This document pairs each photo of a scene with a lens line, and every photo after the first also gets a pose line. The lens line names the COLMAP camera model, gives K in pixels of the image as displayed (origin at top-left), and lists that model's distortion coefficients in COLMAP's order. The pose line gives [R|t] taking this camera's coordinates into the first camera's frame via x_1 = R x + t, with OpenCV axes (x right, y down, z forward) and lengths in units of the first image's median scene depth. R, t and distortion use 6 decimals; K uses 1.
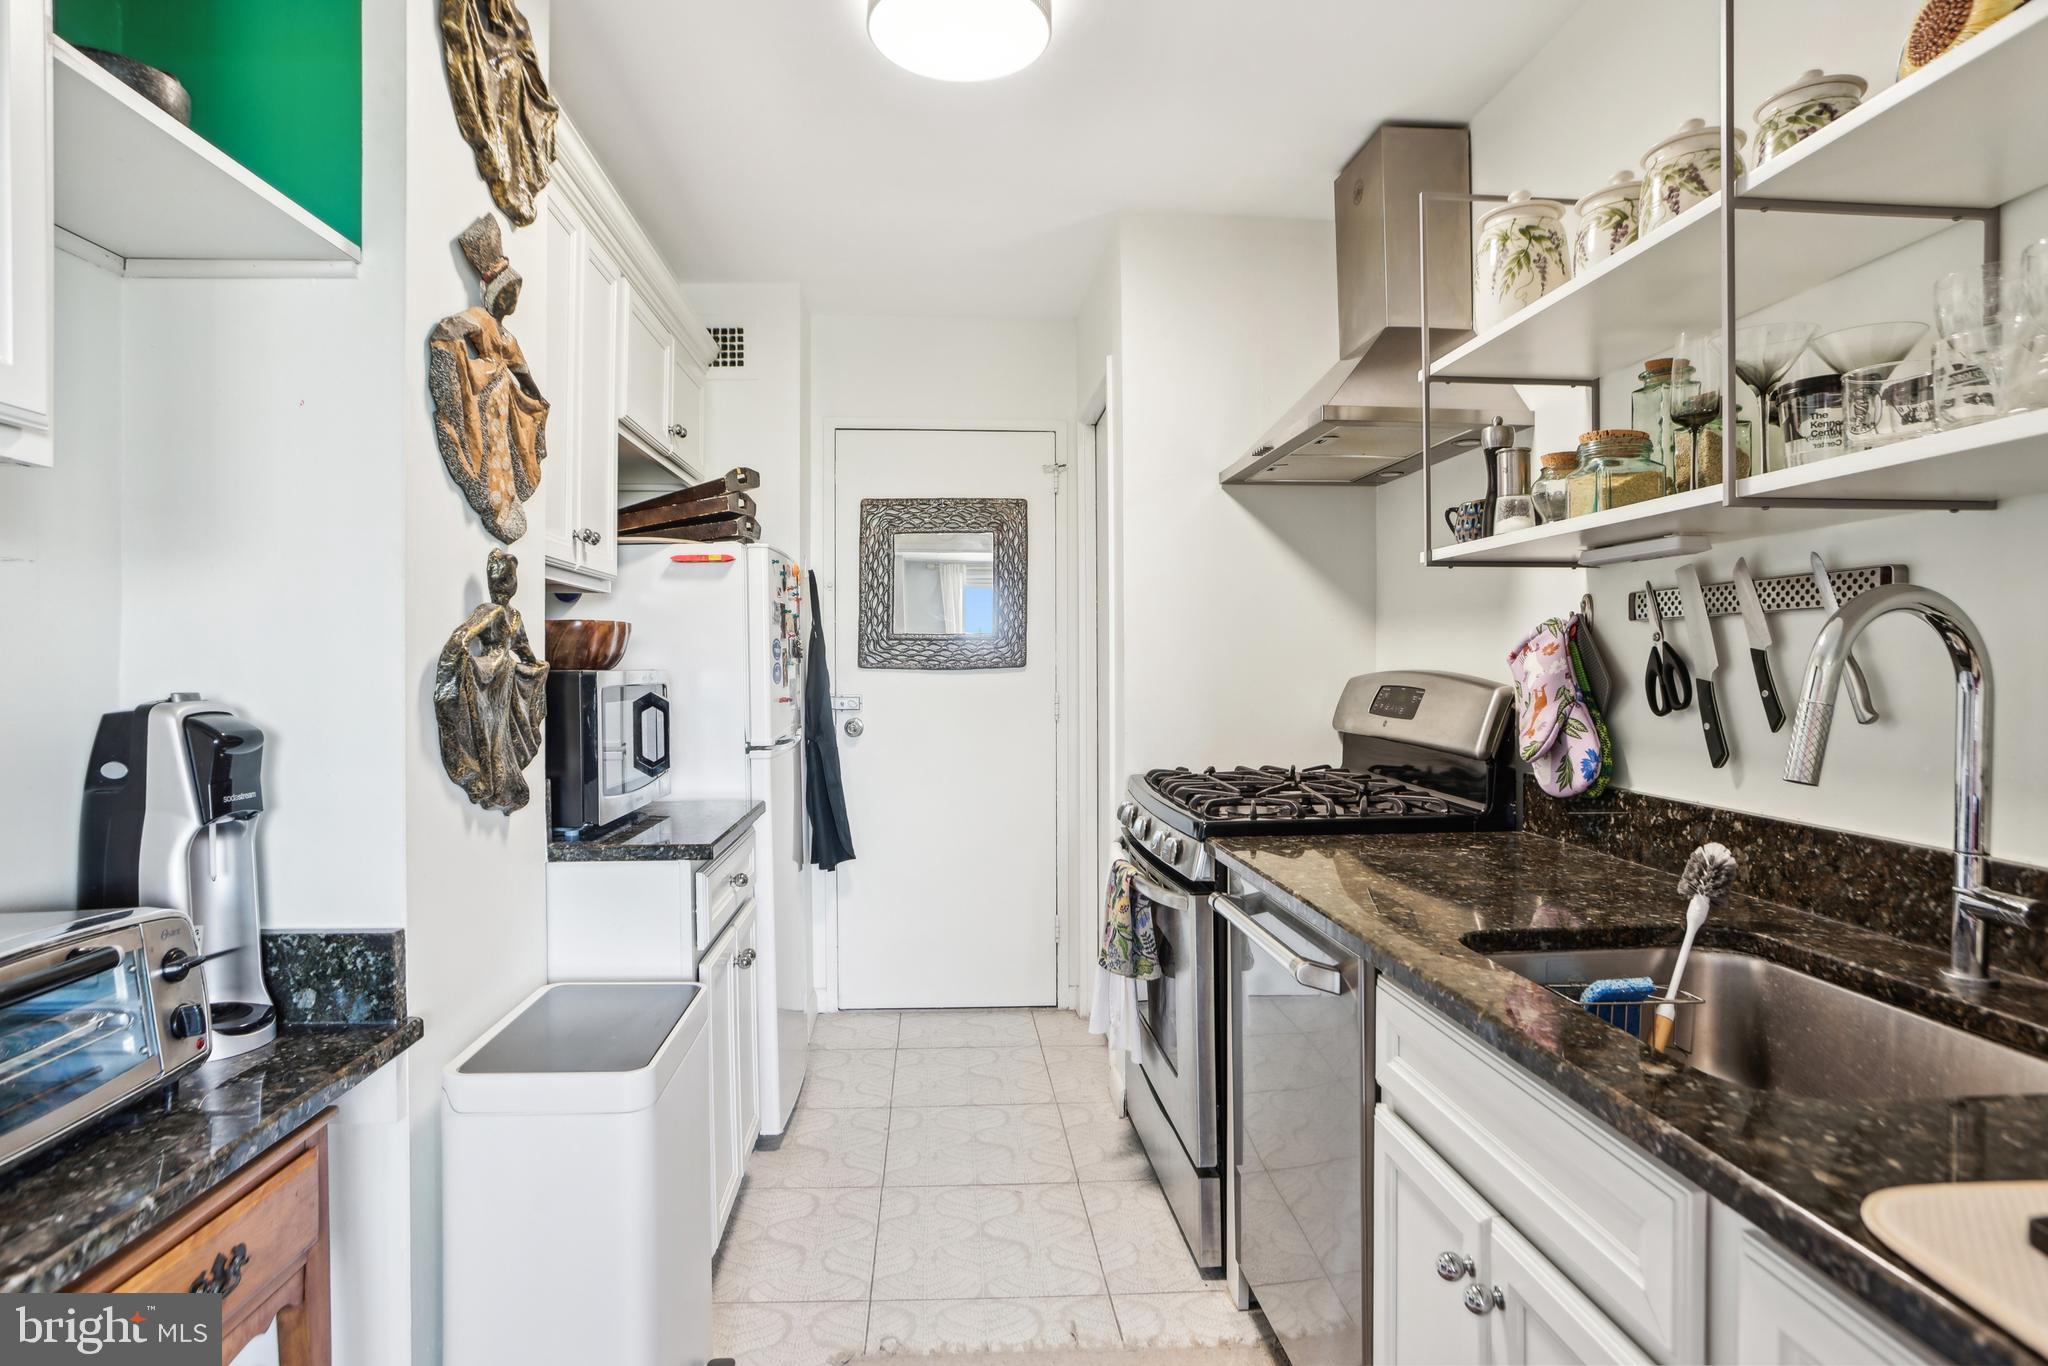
lens RADIAL K [[1052.2, 0, 1020.0], [0, 1052.2, 650.9], [0, 0, 1]] dist [-0.076883, 0.044796]
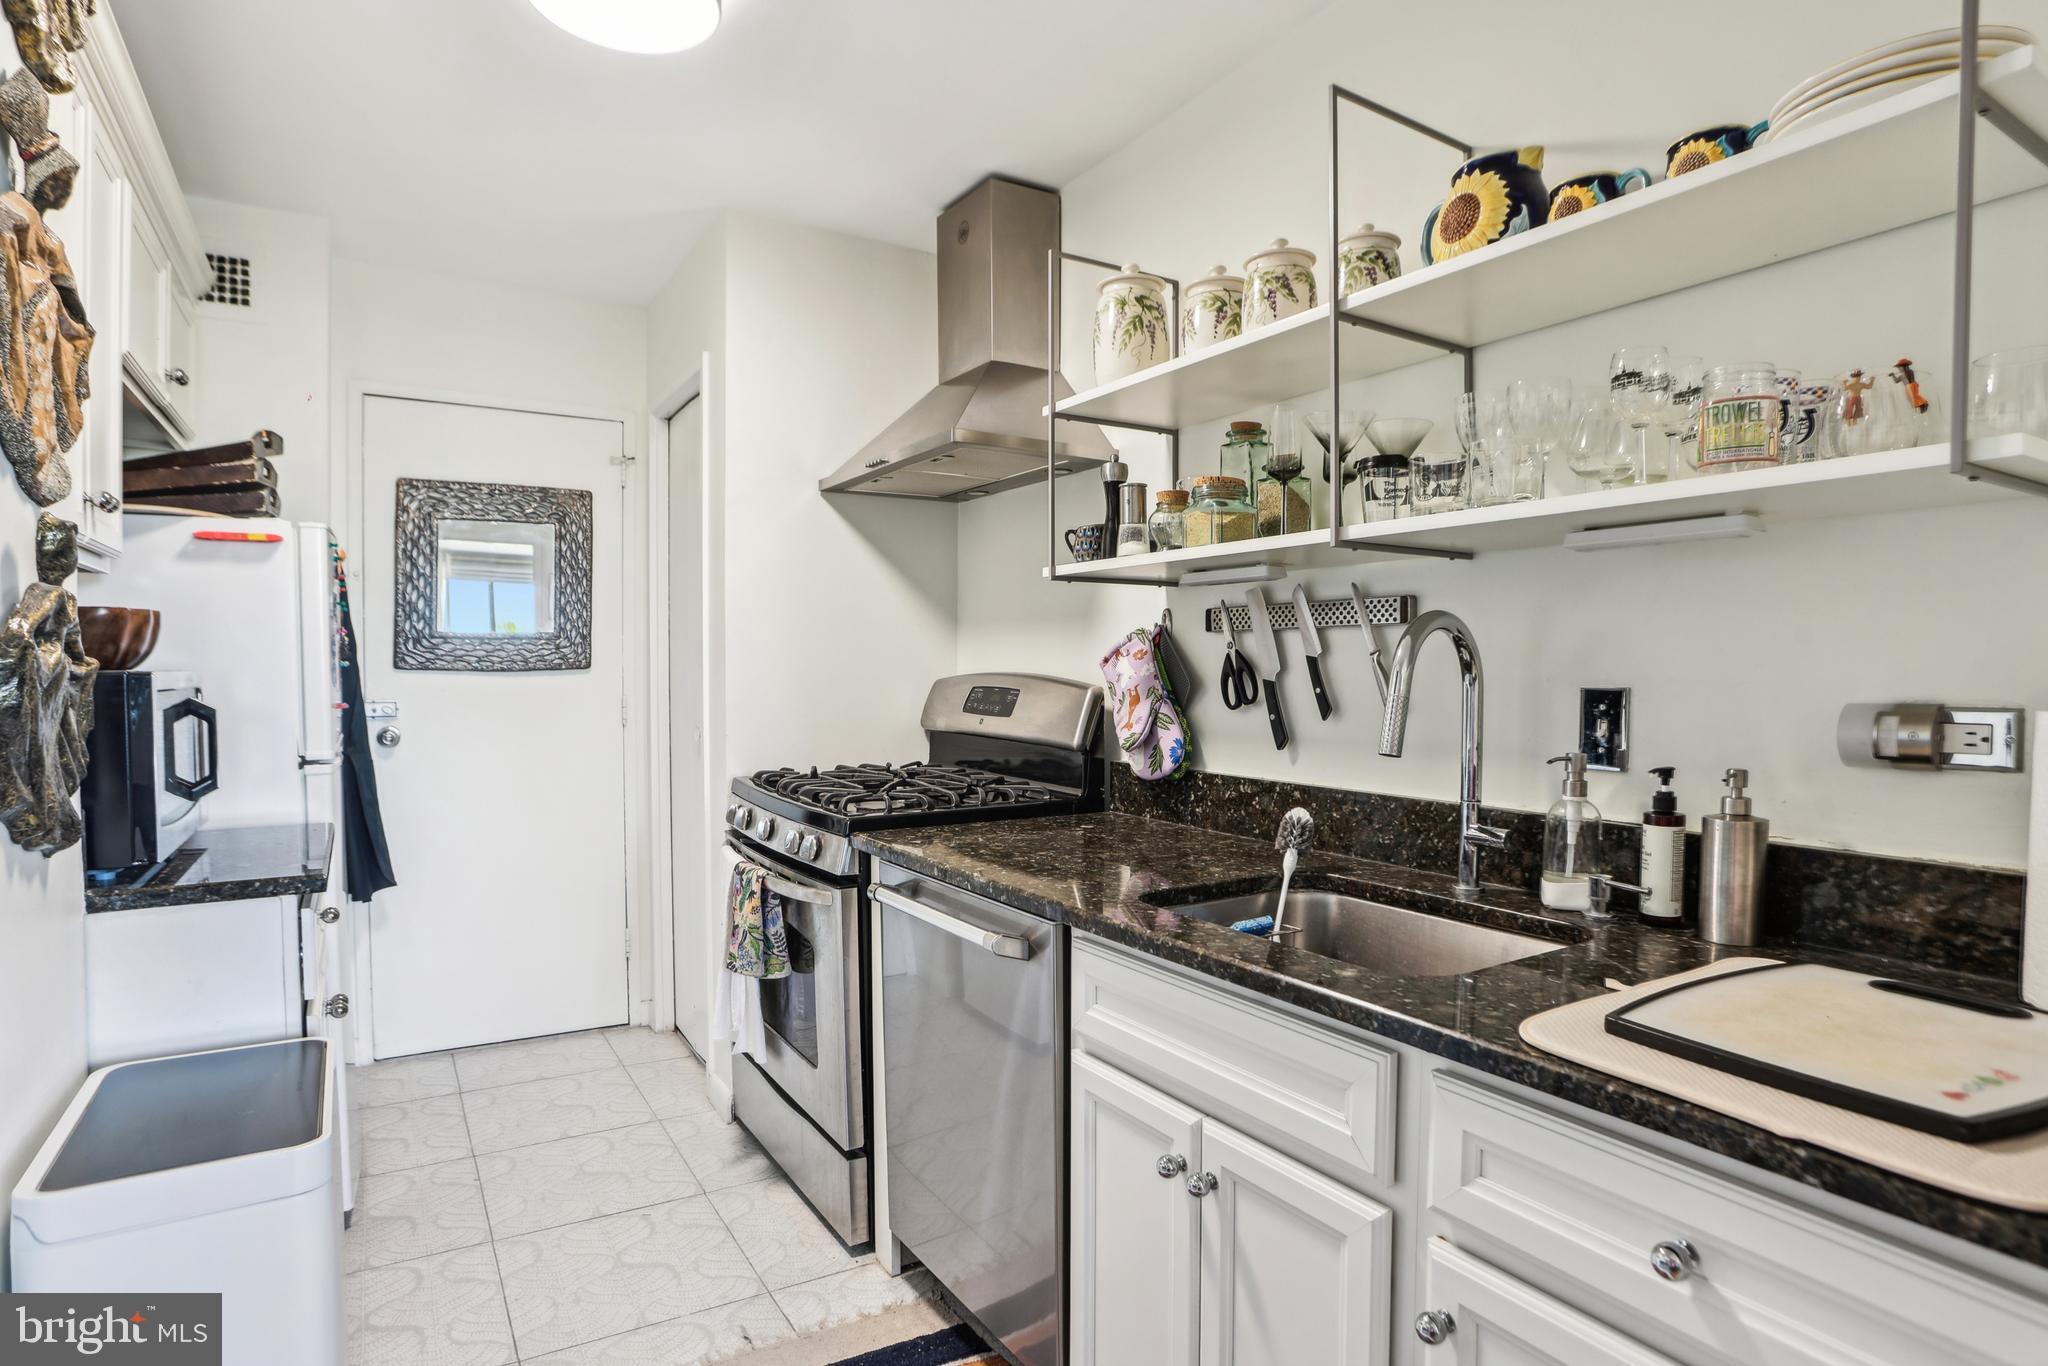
lens RADIAL K [[1054.2, 0, 1003.8], [0, 1054.2, 654.7], [0, 0, 1]] dist [-0.074409, 0.039031]
pose [[0.893310, 0.009097, 0.449349, -0.166984], [-0.009438, 0.999954, -0.001481, 0.001482], [-0.449342, -0.002918, 0.893355, -0.001470]]
